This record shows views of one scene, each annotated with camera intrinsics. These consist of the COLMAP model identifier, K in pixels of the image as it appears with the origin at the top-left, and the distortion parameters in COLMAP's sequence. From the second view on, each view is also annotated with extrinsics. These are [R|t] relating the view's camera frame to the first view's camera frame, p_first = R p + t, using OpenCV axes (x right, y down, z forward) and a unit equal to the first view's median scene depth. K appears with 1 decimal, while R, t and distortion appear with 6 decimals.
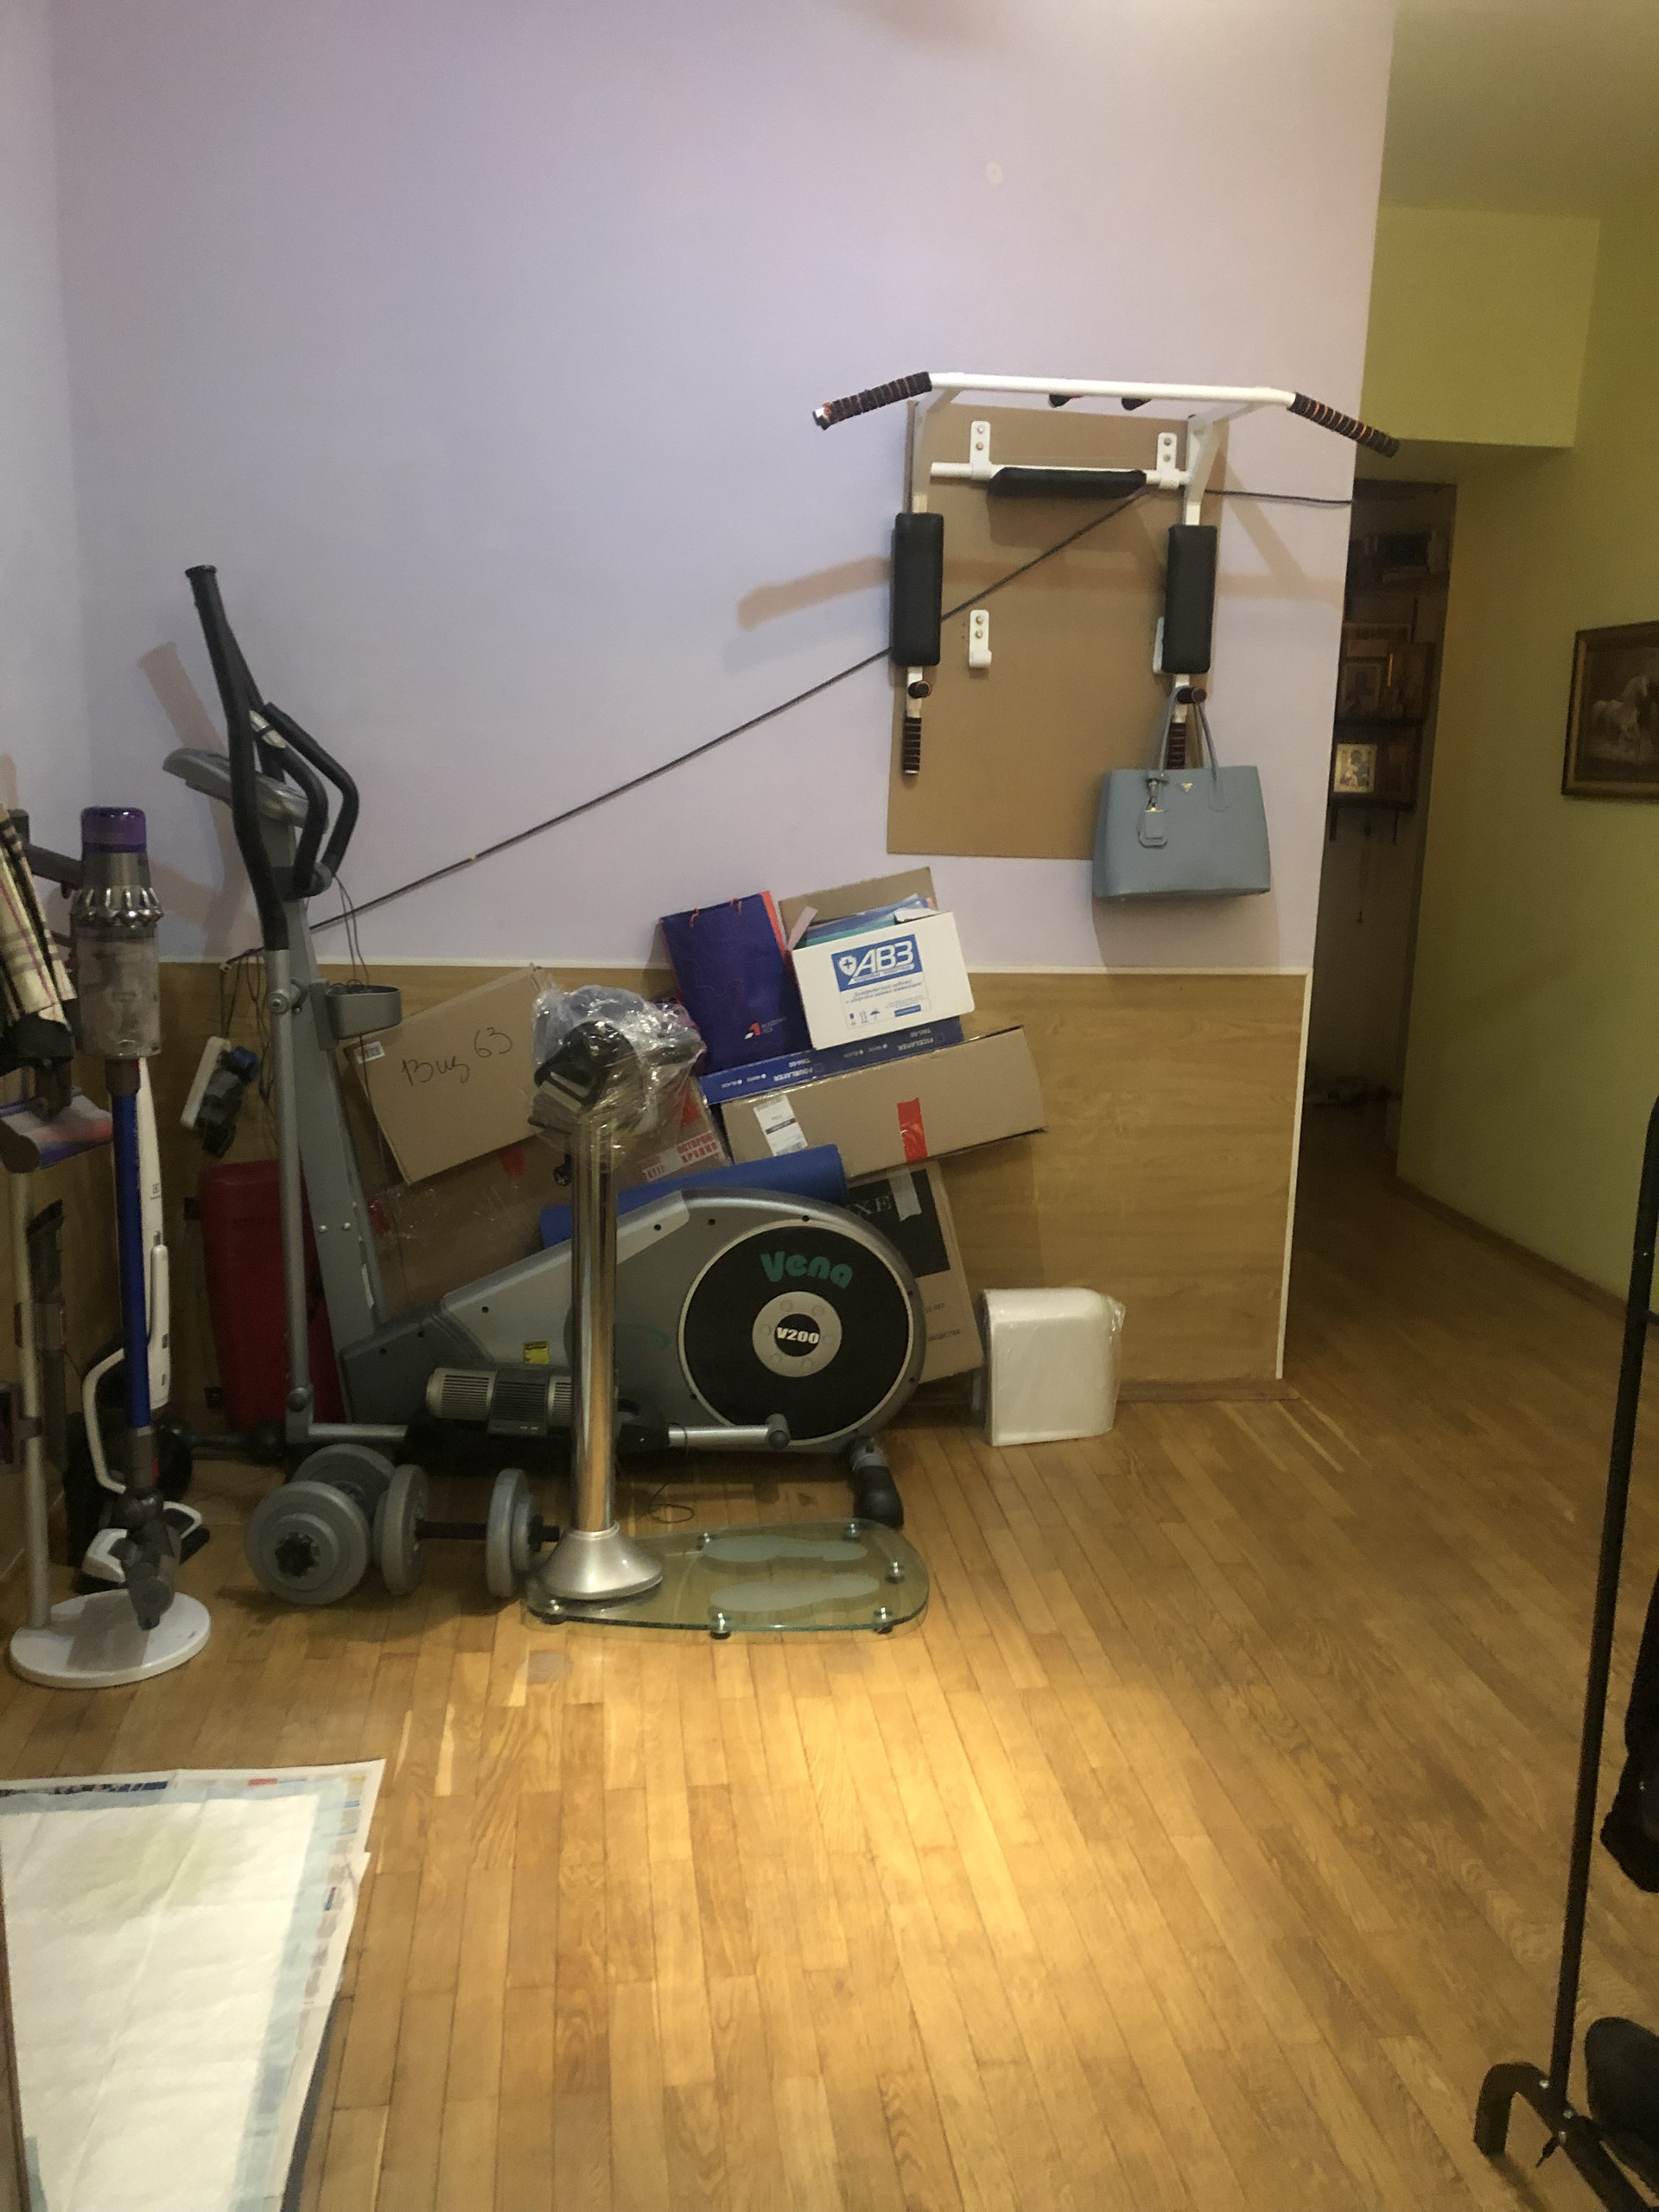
lens RADIAL K [[1793.0, 0, 829.0], [0, 1793.0, 1098.1], [0, 0, 1]] dist [-0.001145, 0.003245]
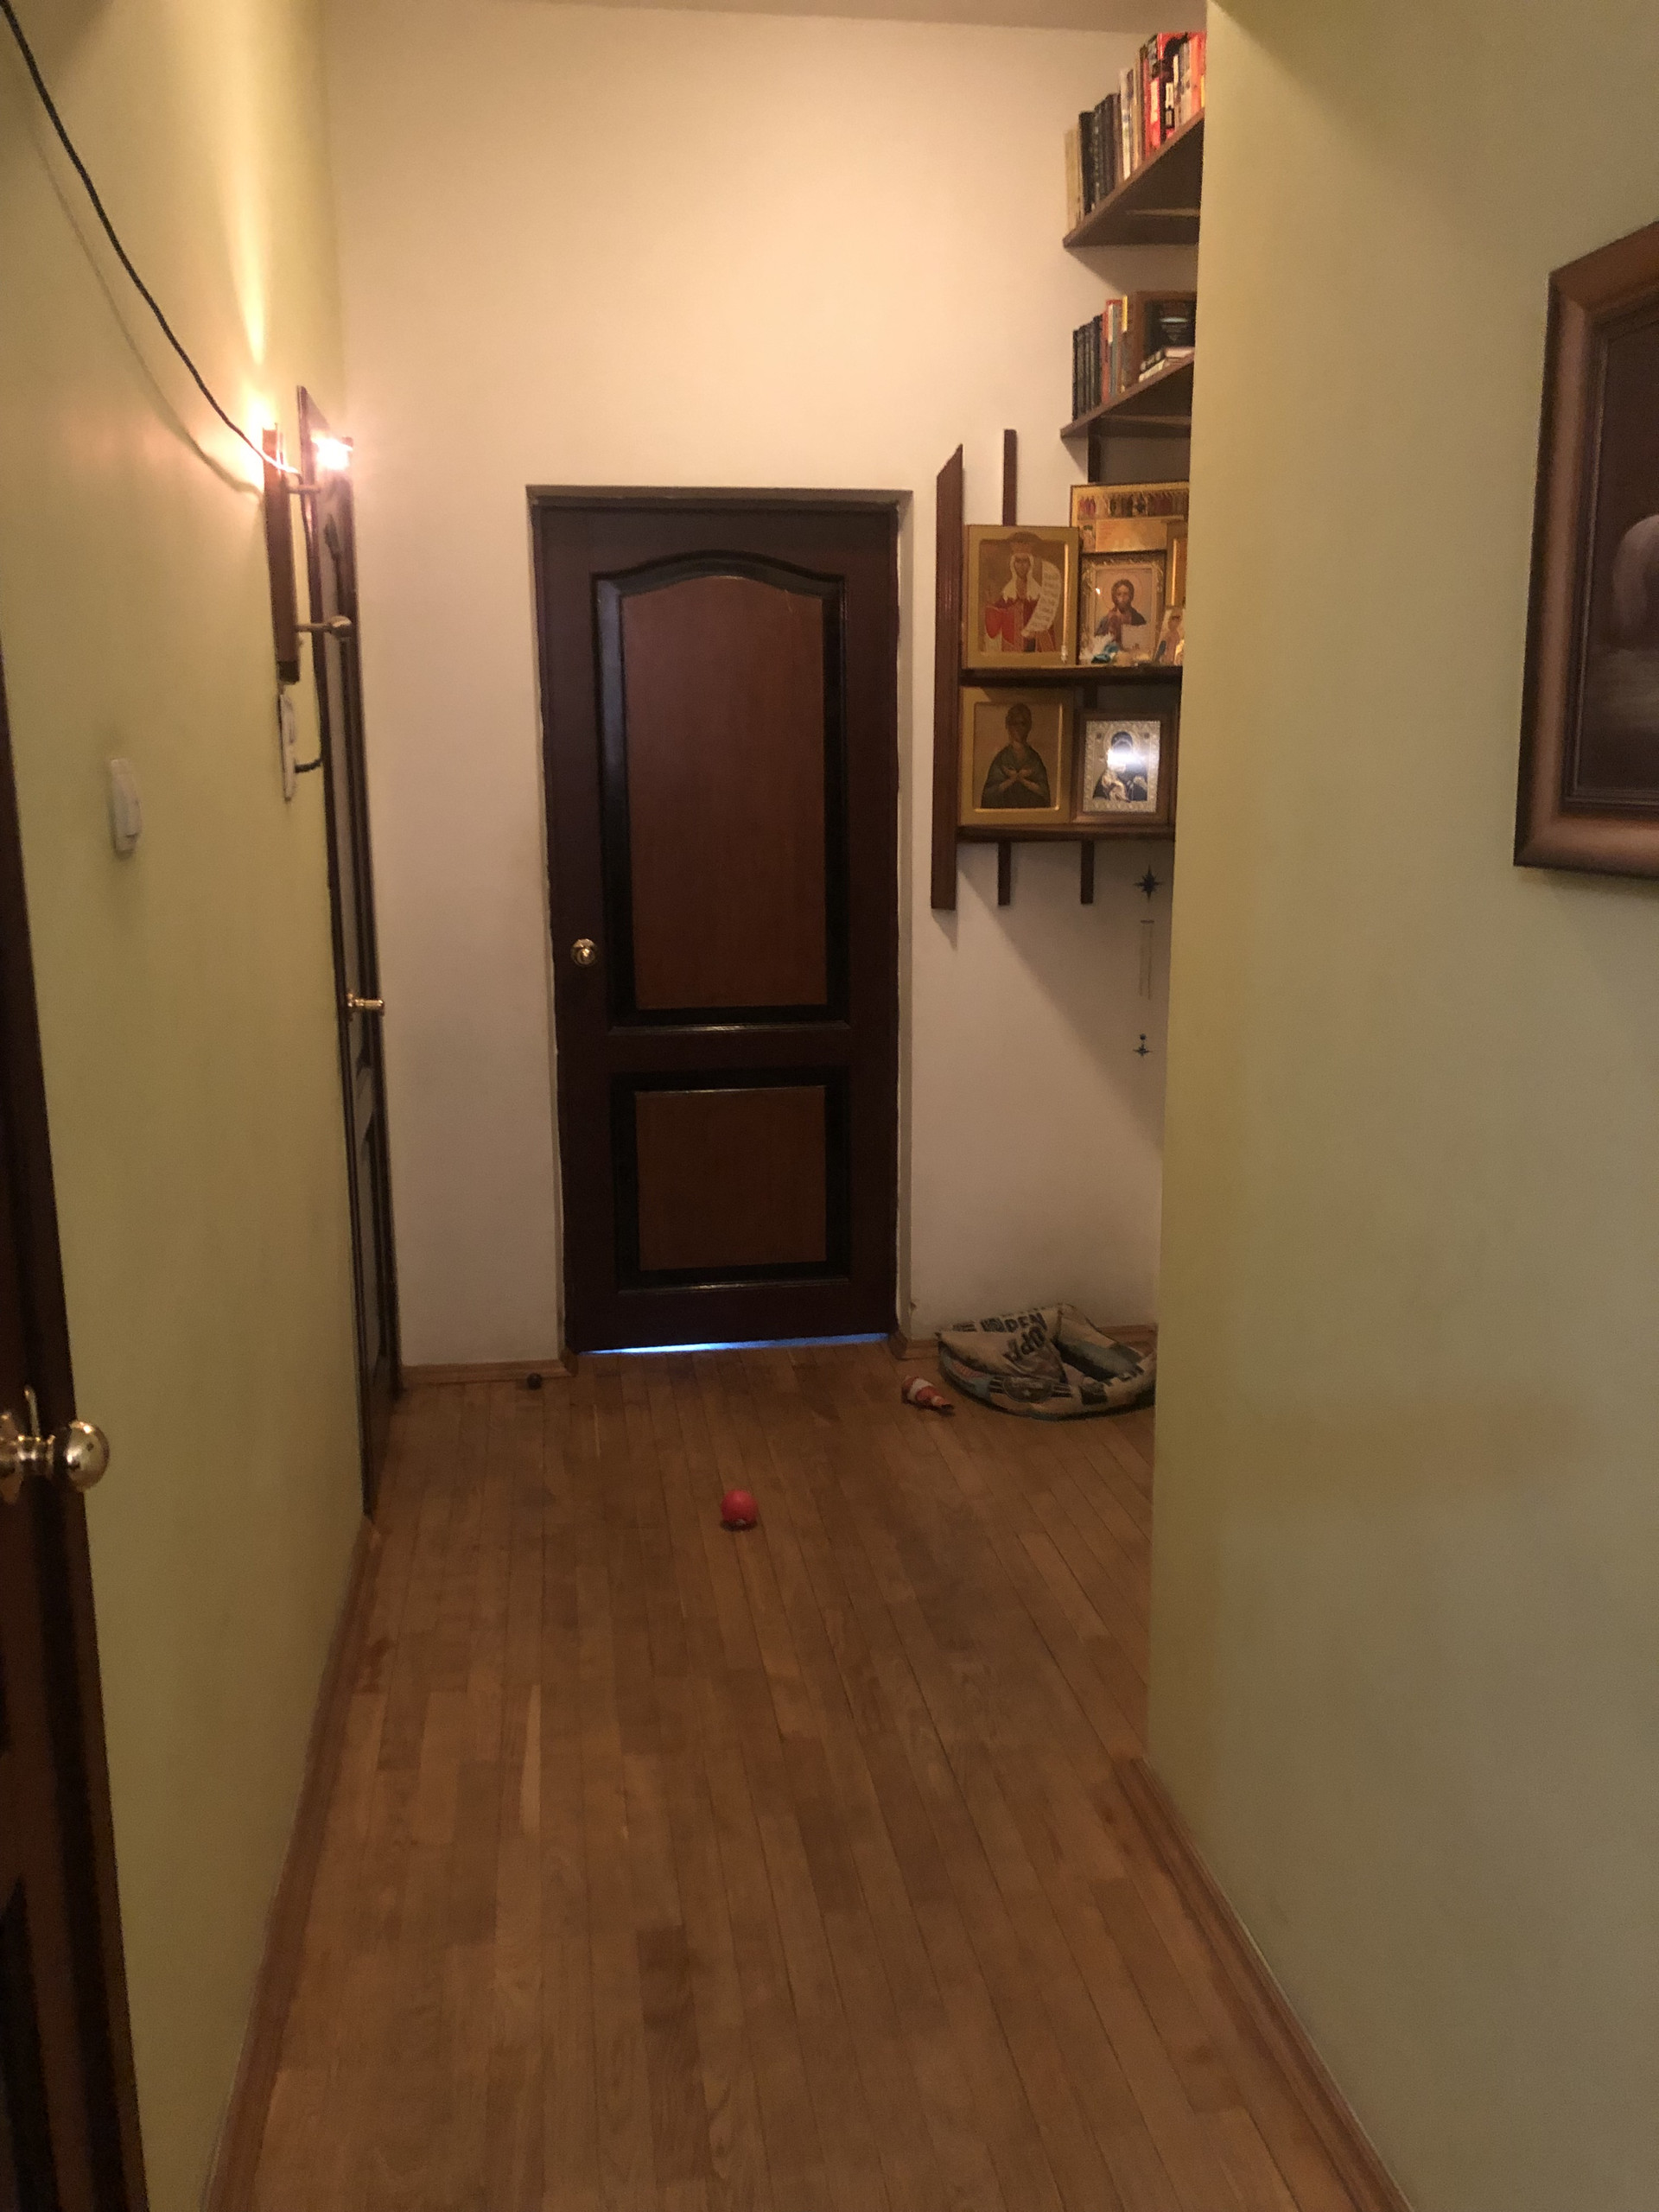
lens RADIAL K [[1793.0, 0, 829.0], [0, 1793.0, 1098.1], [0, 0, 1]] dist [-0.001145, 0.003245]
pose [[0.999213, -0.034687, 0.019254, 0.289827], [0.034629, 0.999395, 0.003357, -0.136630], [-0.019359, -0.002687, 0.999809, 0.709719]]
